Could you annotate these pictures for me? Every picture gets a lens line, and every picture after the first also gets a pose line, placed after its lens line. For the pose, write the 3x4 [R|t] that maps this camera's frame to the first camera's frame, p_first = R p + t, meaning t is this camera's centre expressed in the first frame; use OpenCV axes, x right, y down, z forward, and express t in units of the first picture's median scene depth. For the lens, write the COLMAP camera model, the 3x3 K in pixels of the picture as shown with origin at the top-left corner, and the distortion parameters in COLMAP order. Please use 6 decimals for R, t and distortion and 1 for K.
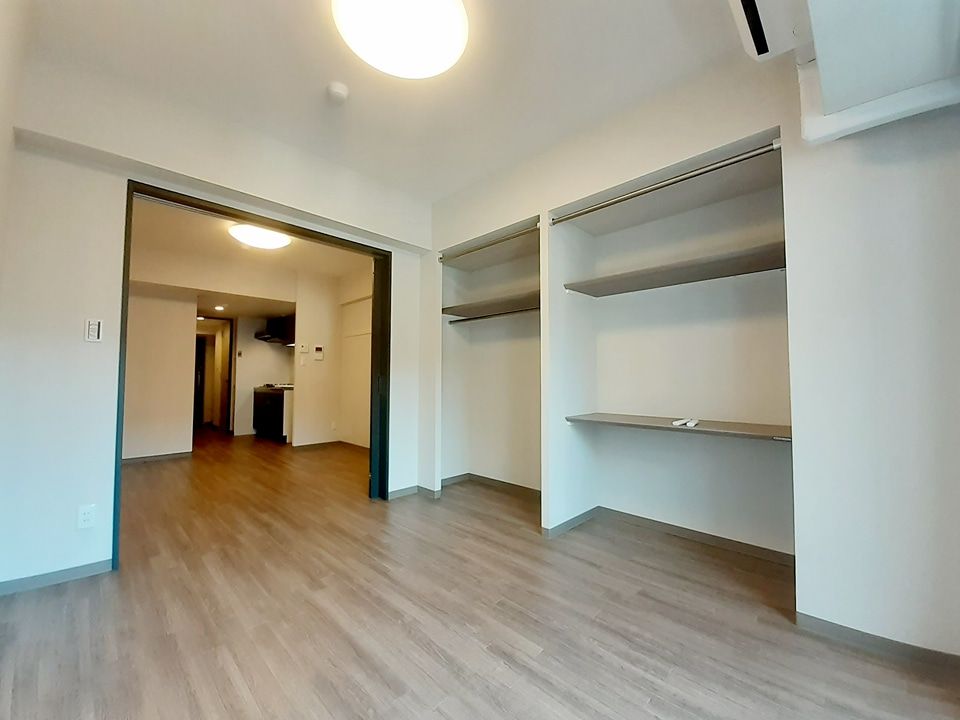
lens RADIAL K [[382.9, 0, 483.3], [0, 382.9, 360.3], [0, 0, 1]] dist [-0.000815, -0.002665]
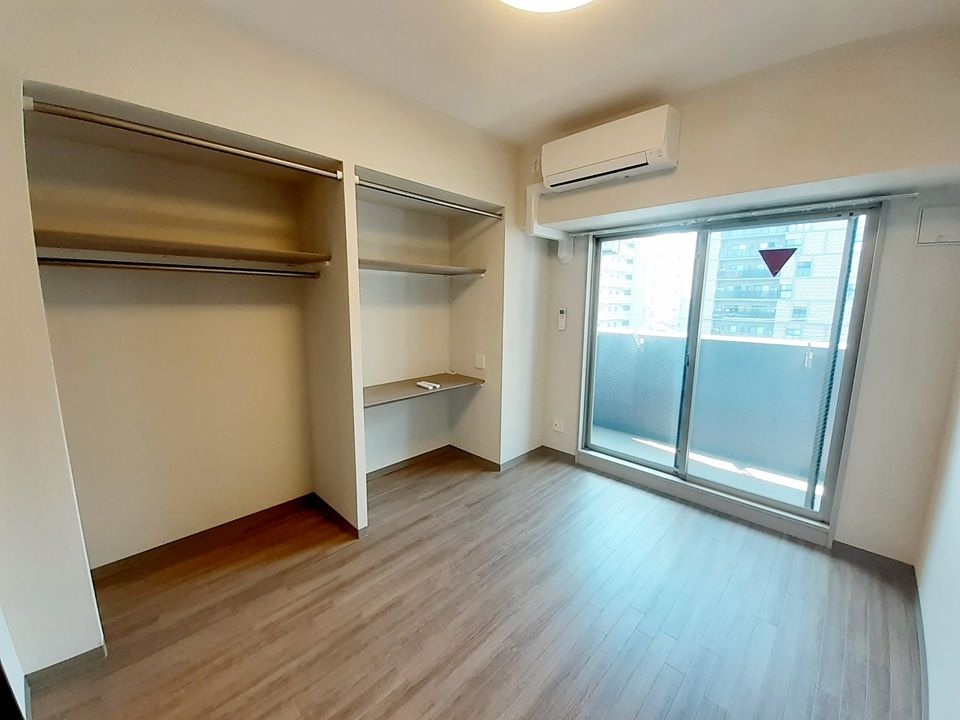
lens RADIAL K [[382.9, 0, 479.2], [0, 382.9, 364.1], [0, 0, 1]] dist [-0.000815, -0.002665]
pose [[-0.008757, -0.174527, 0.984613, -0.713406], [-0.052184, 0.983389, 0.173846, -0.139812], [-0.998599, -0.049859, -0.017719, 0.770253]]
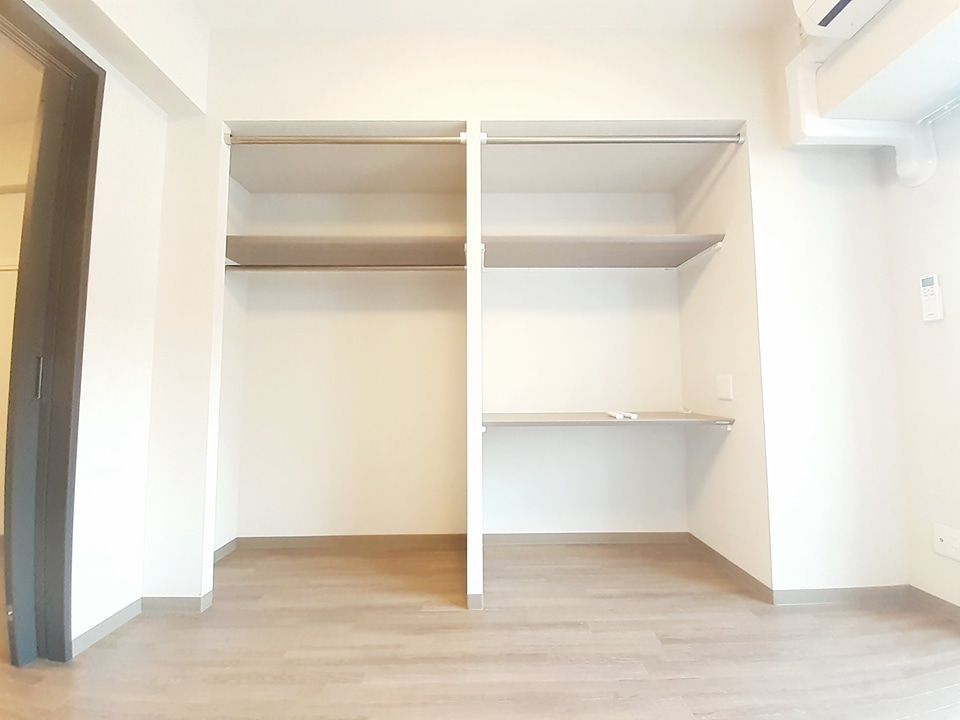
lens RADIAL K [[382.9, 0, 480.0], [0, 382.9, 358.0], [0, 0, 1]] dist [-0.000815, -0.002665]
pose [[0.707050, 0.036170, 0.706238, -0.312500], [-0.021530, 0.999329, -0.029625, 0.056375], [-0.706836, 0.005741, 0.707354, 0.545164]]
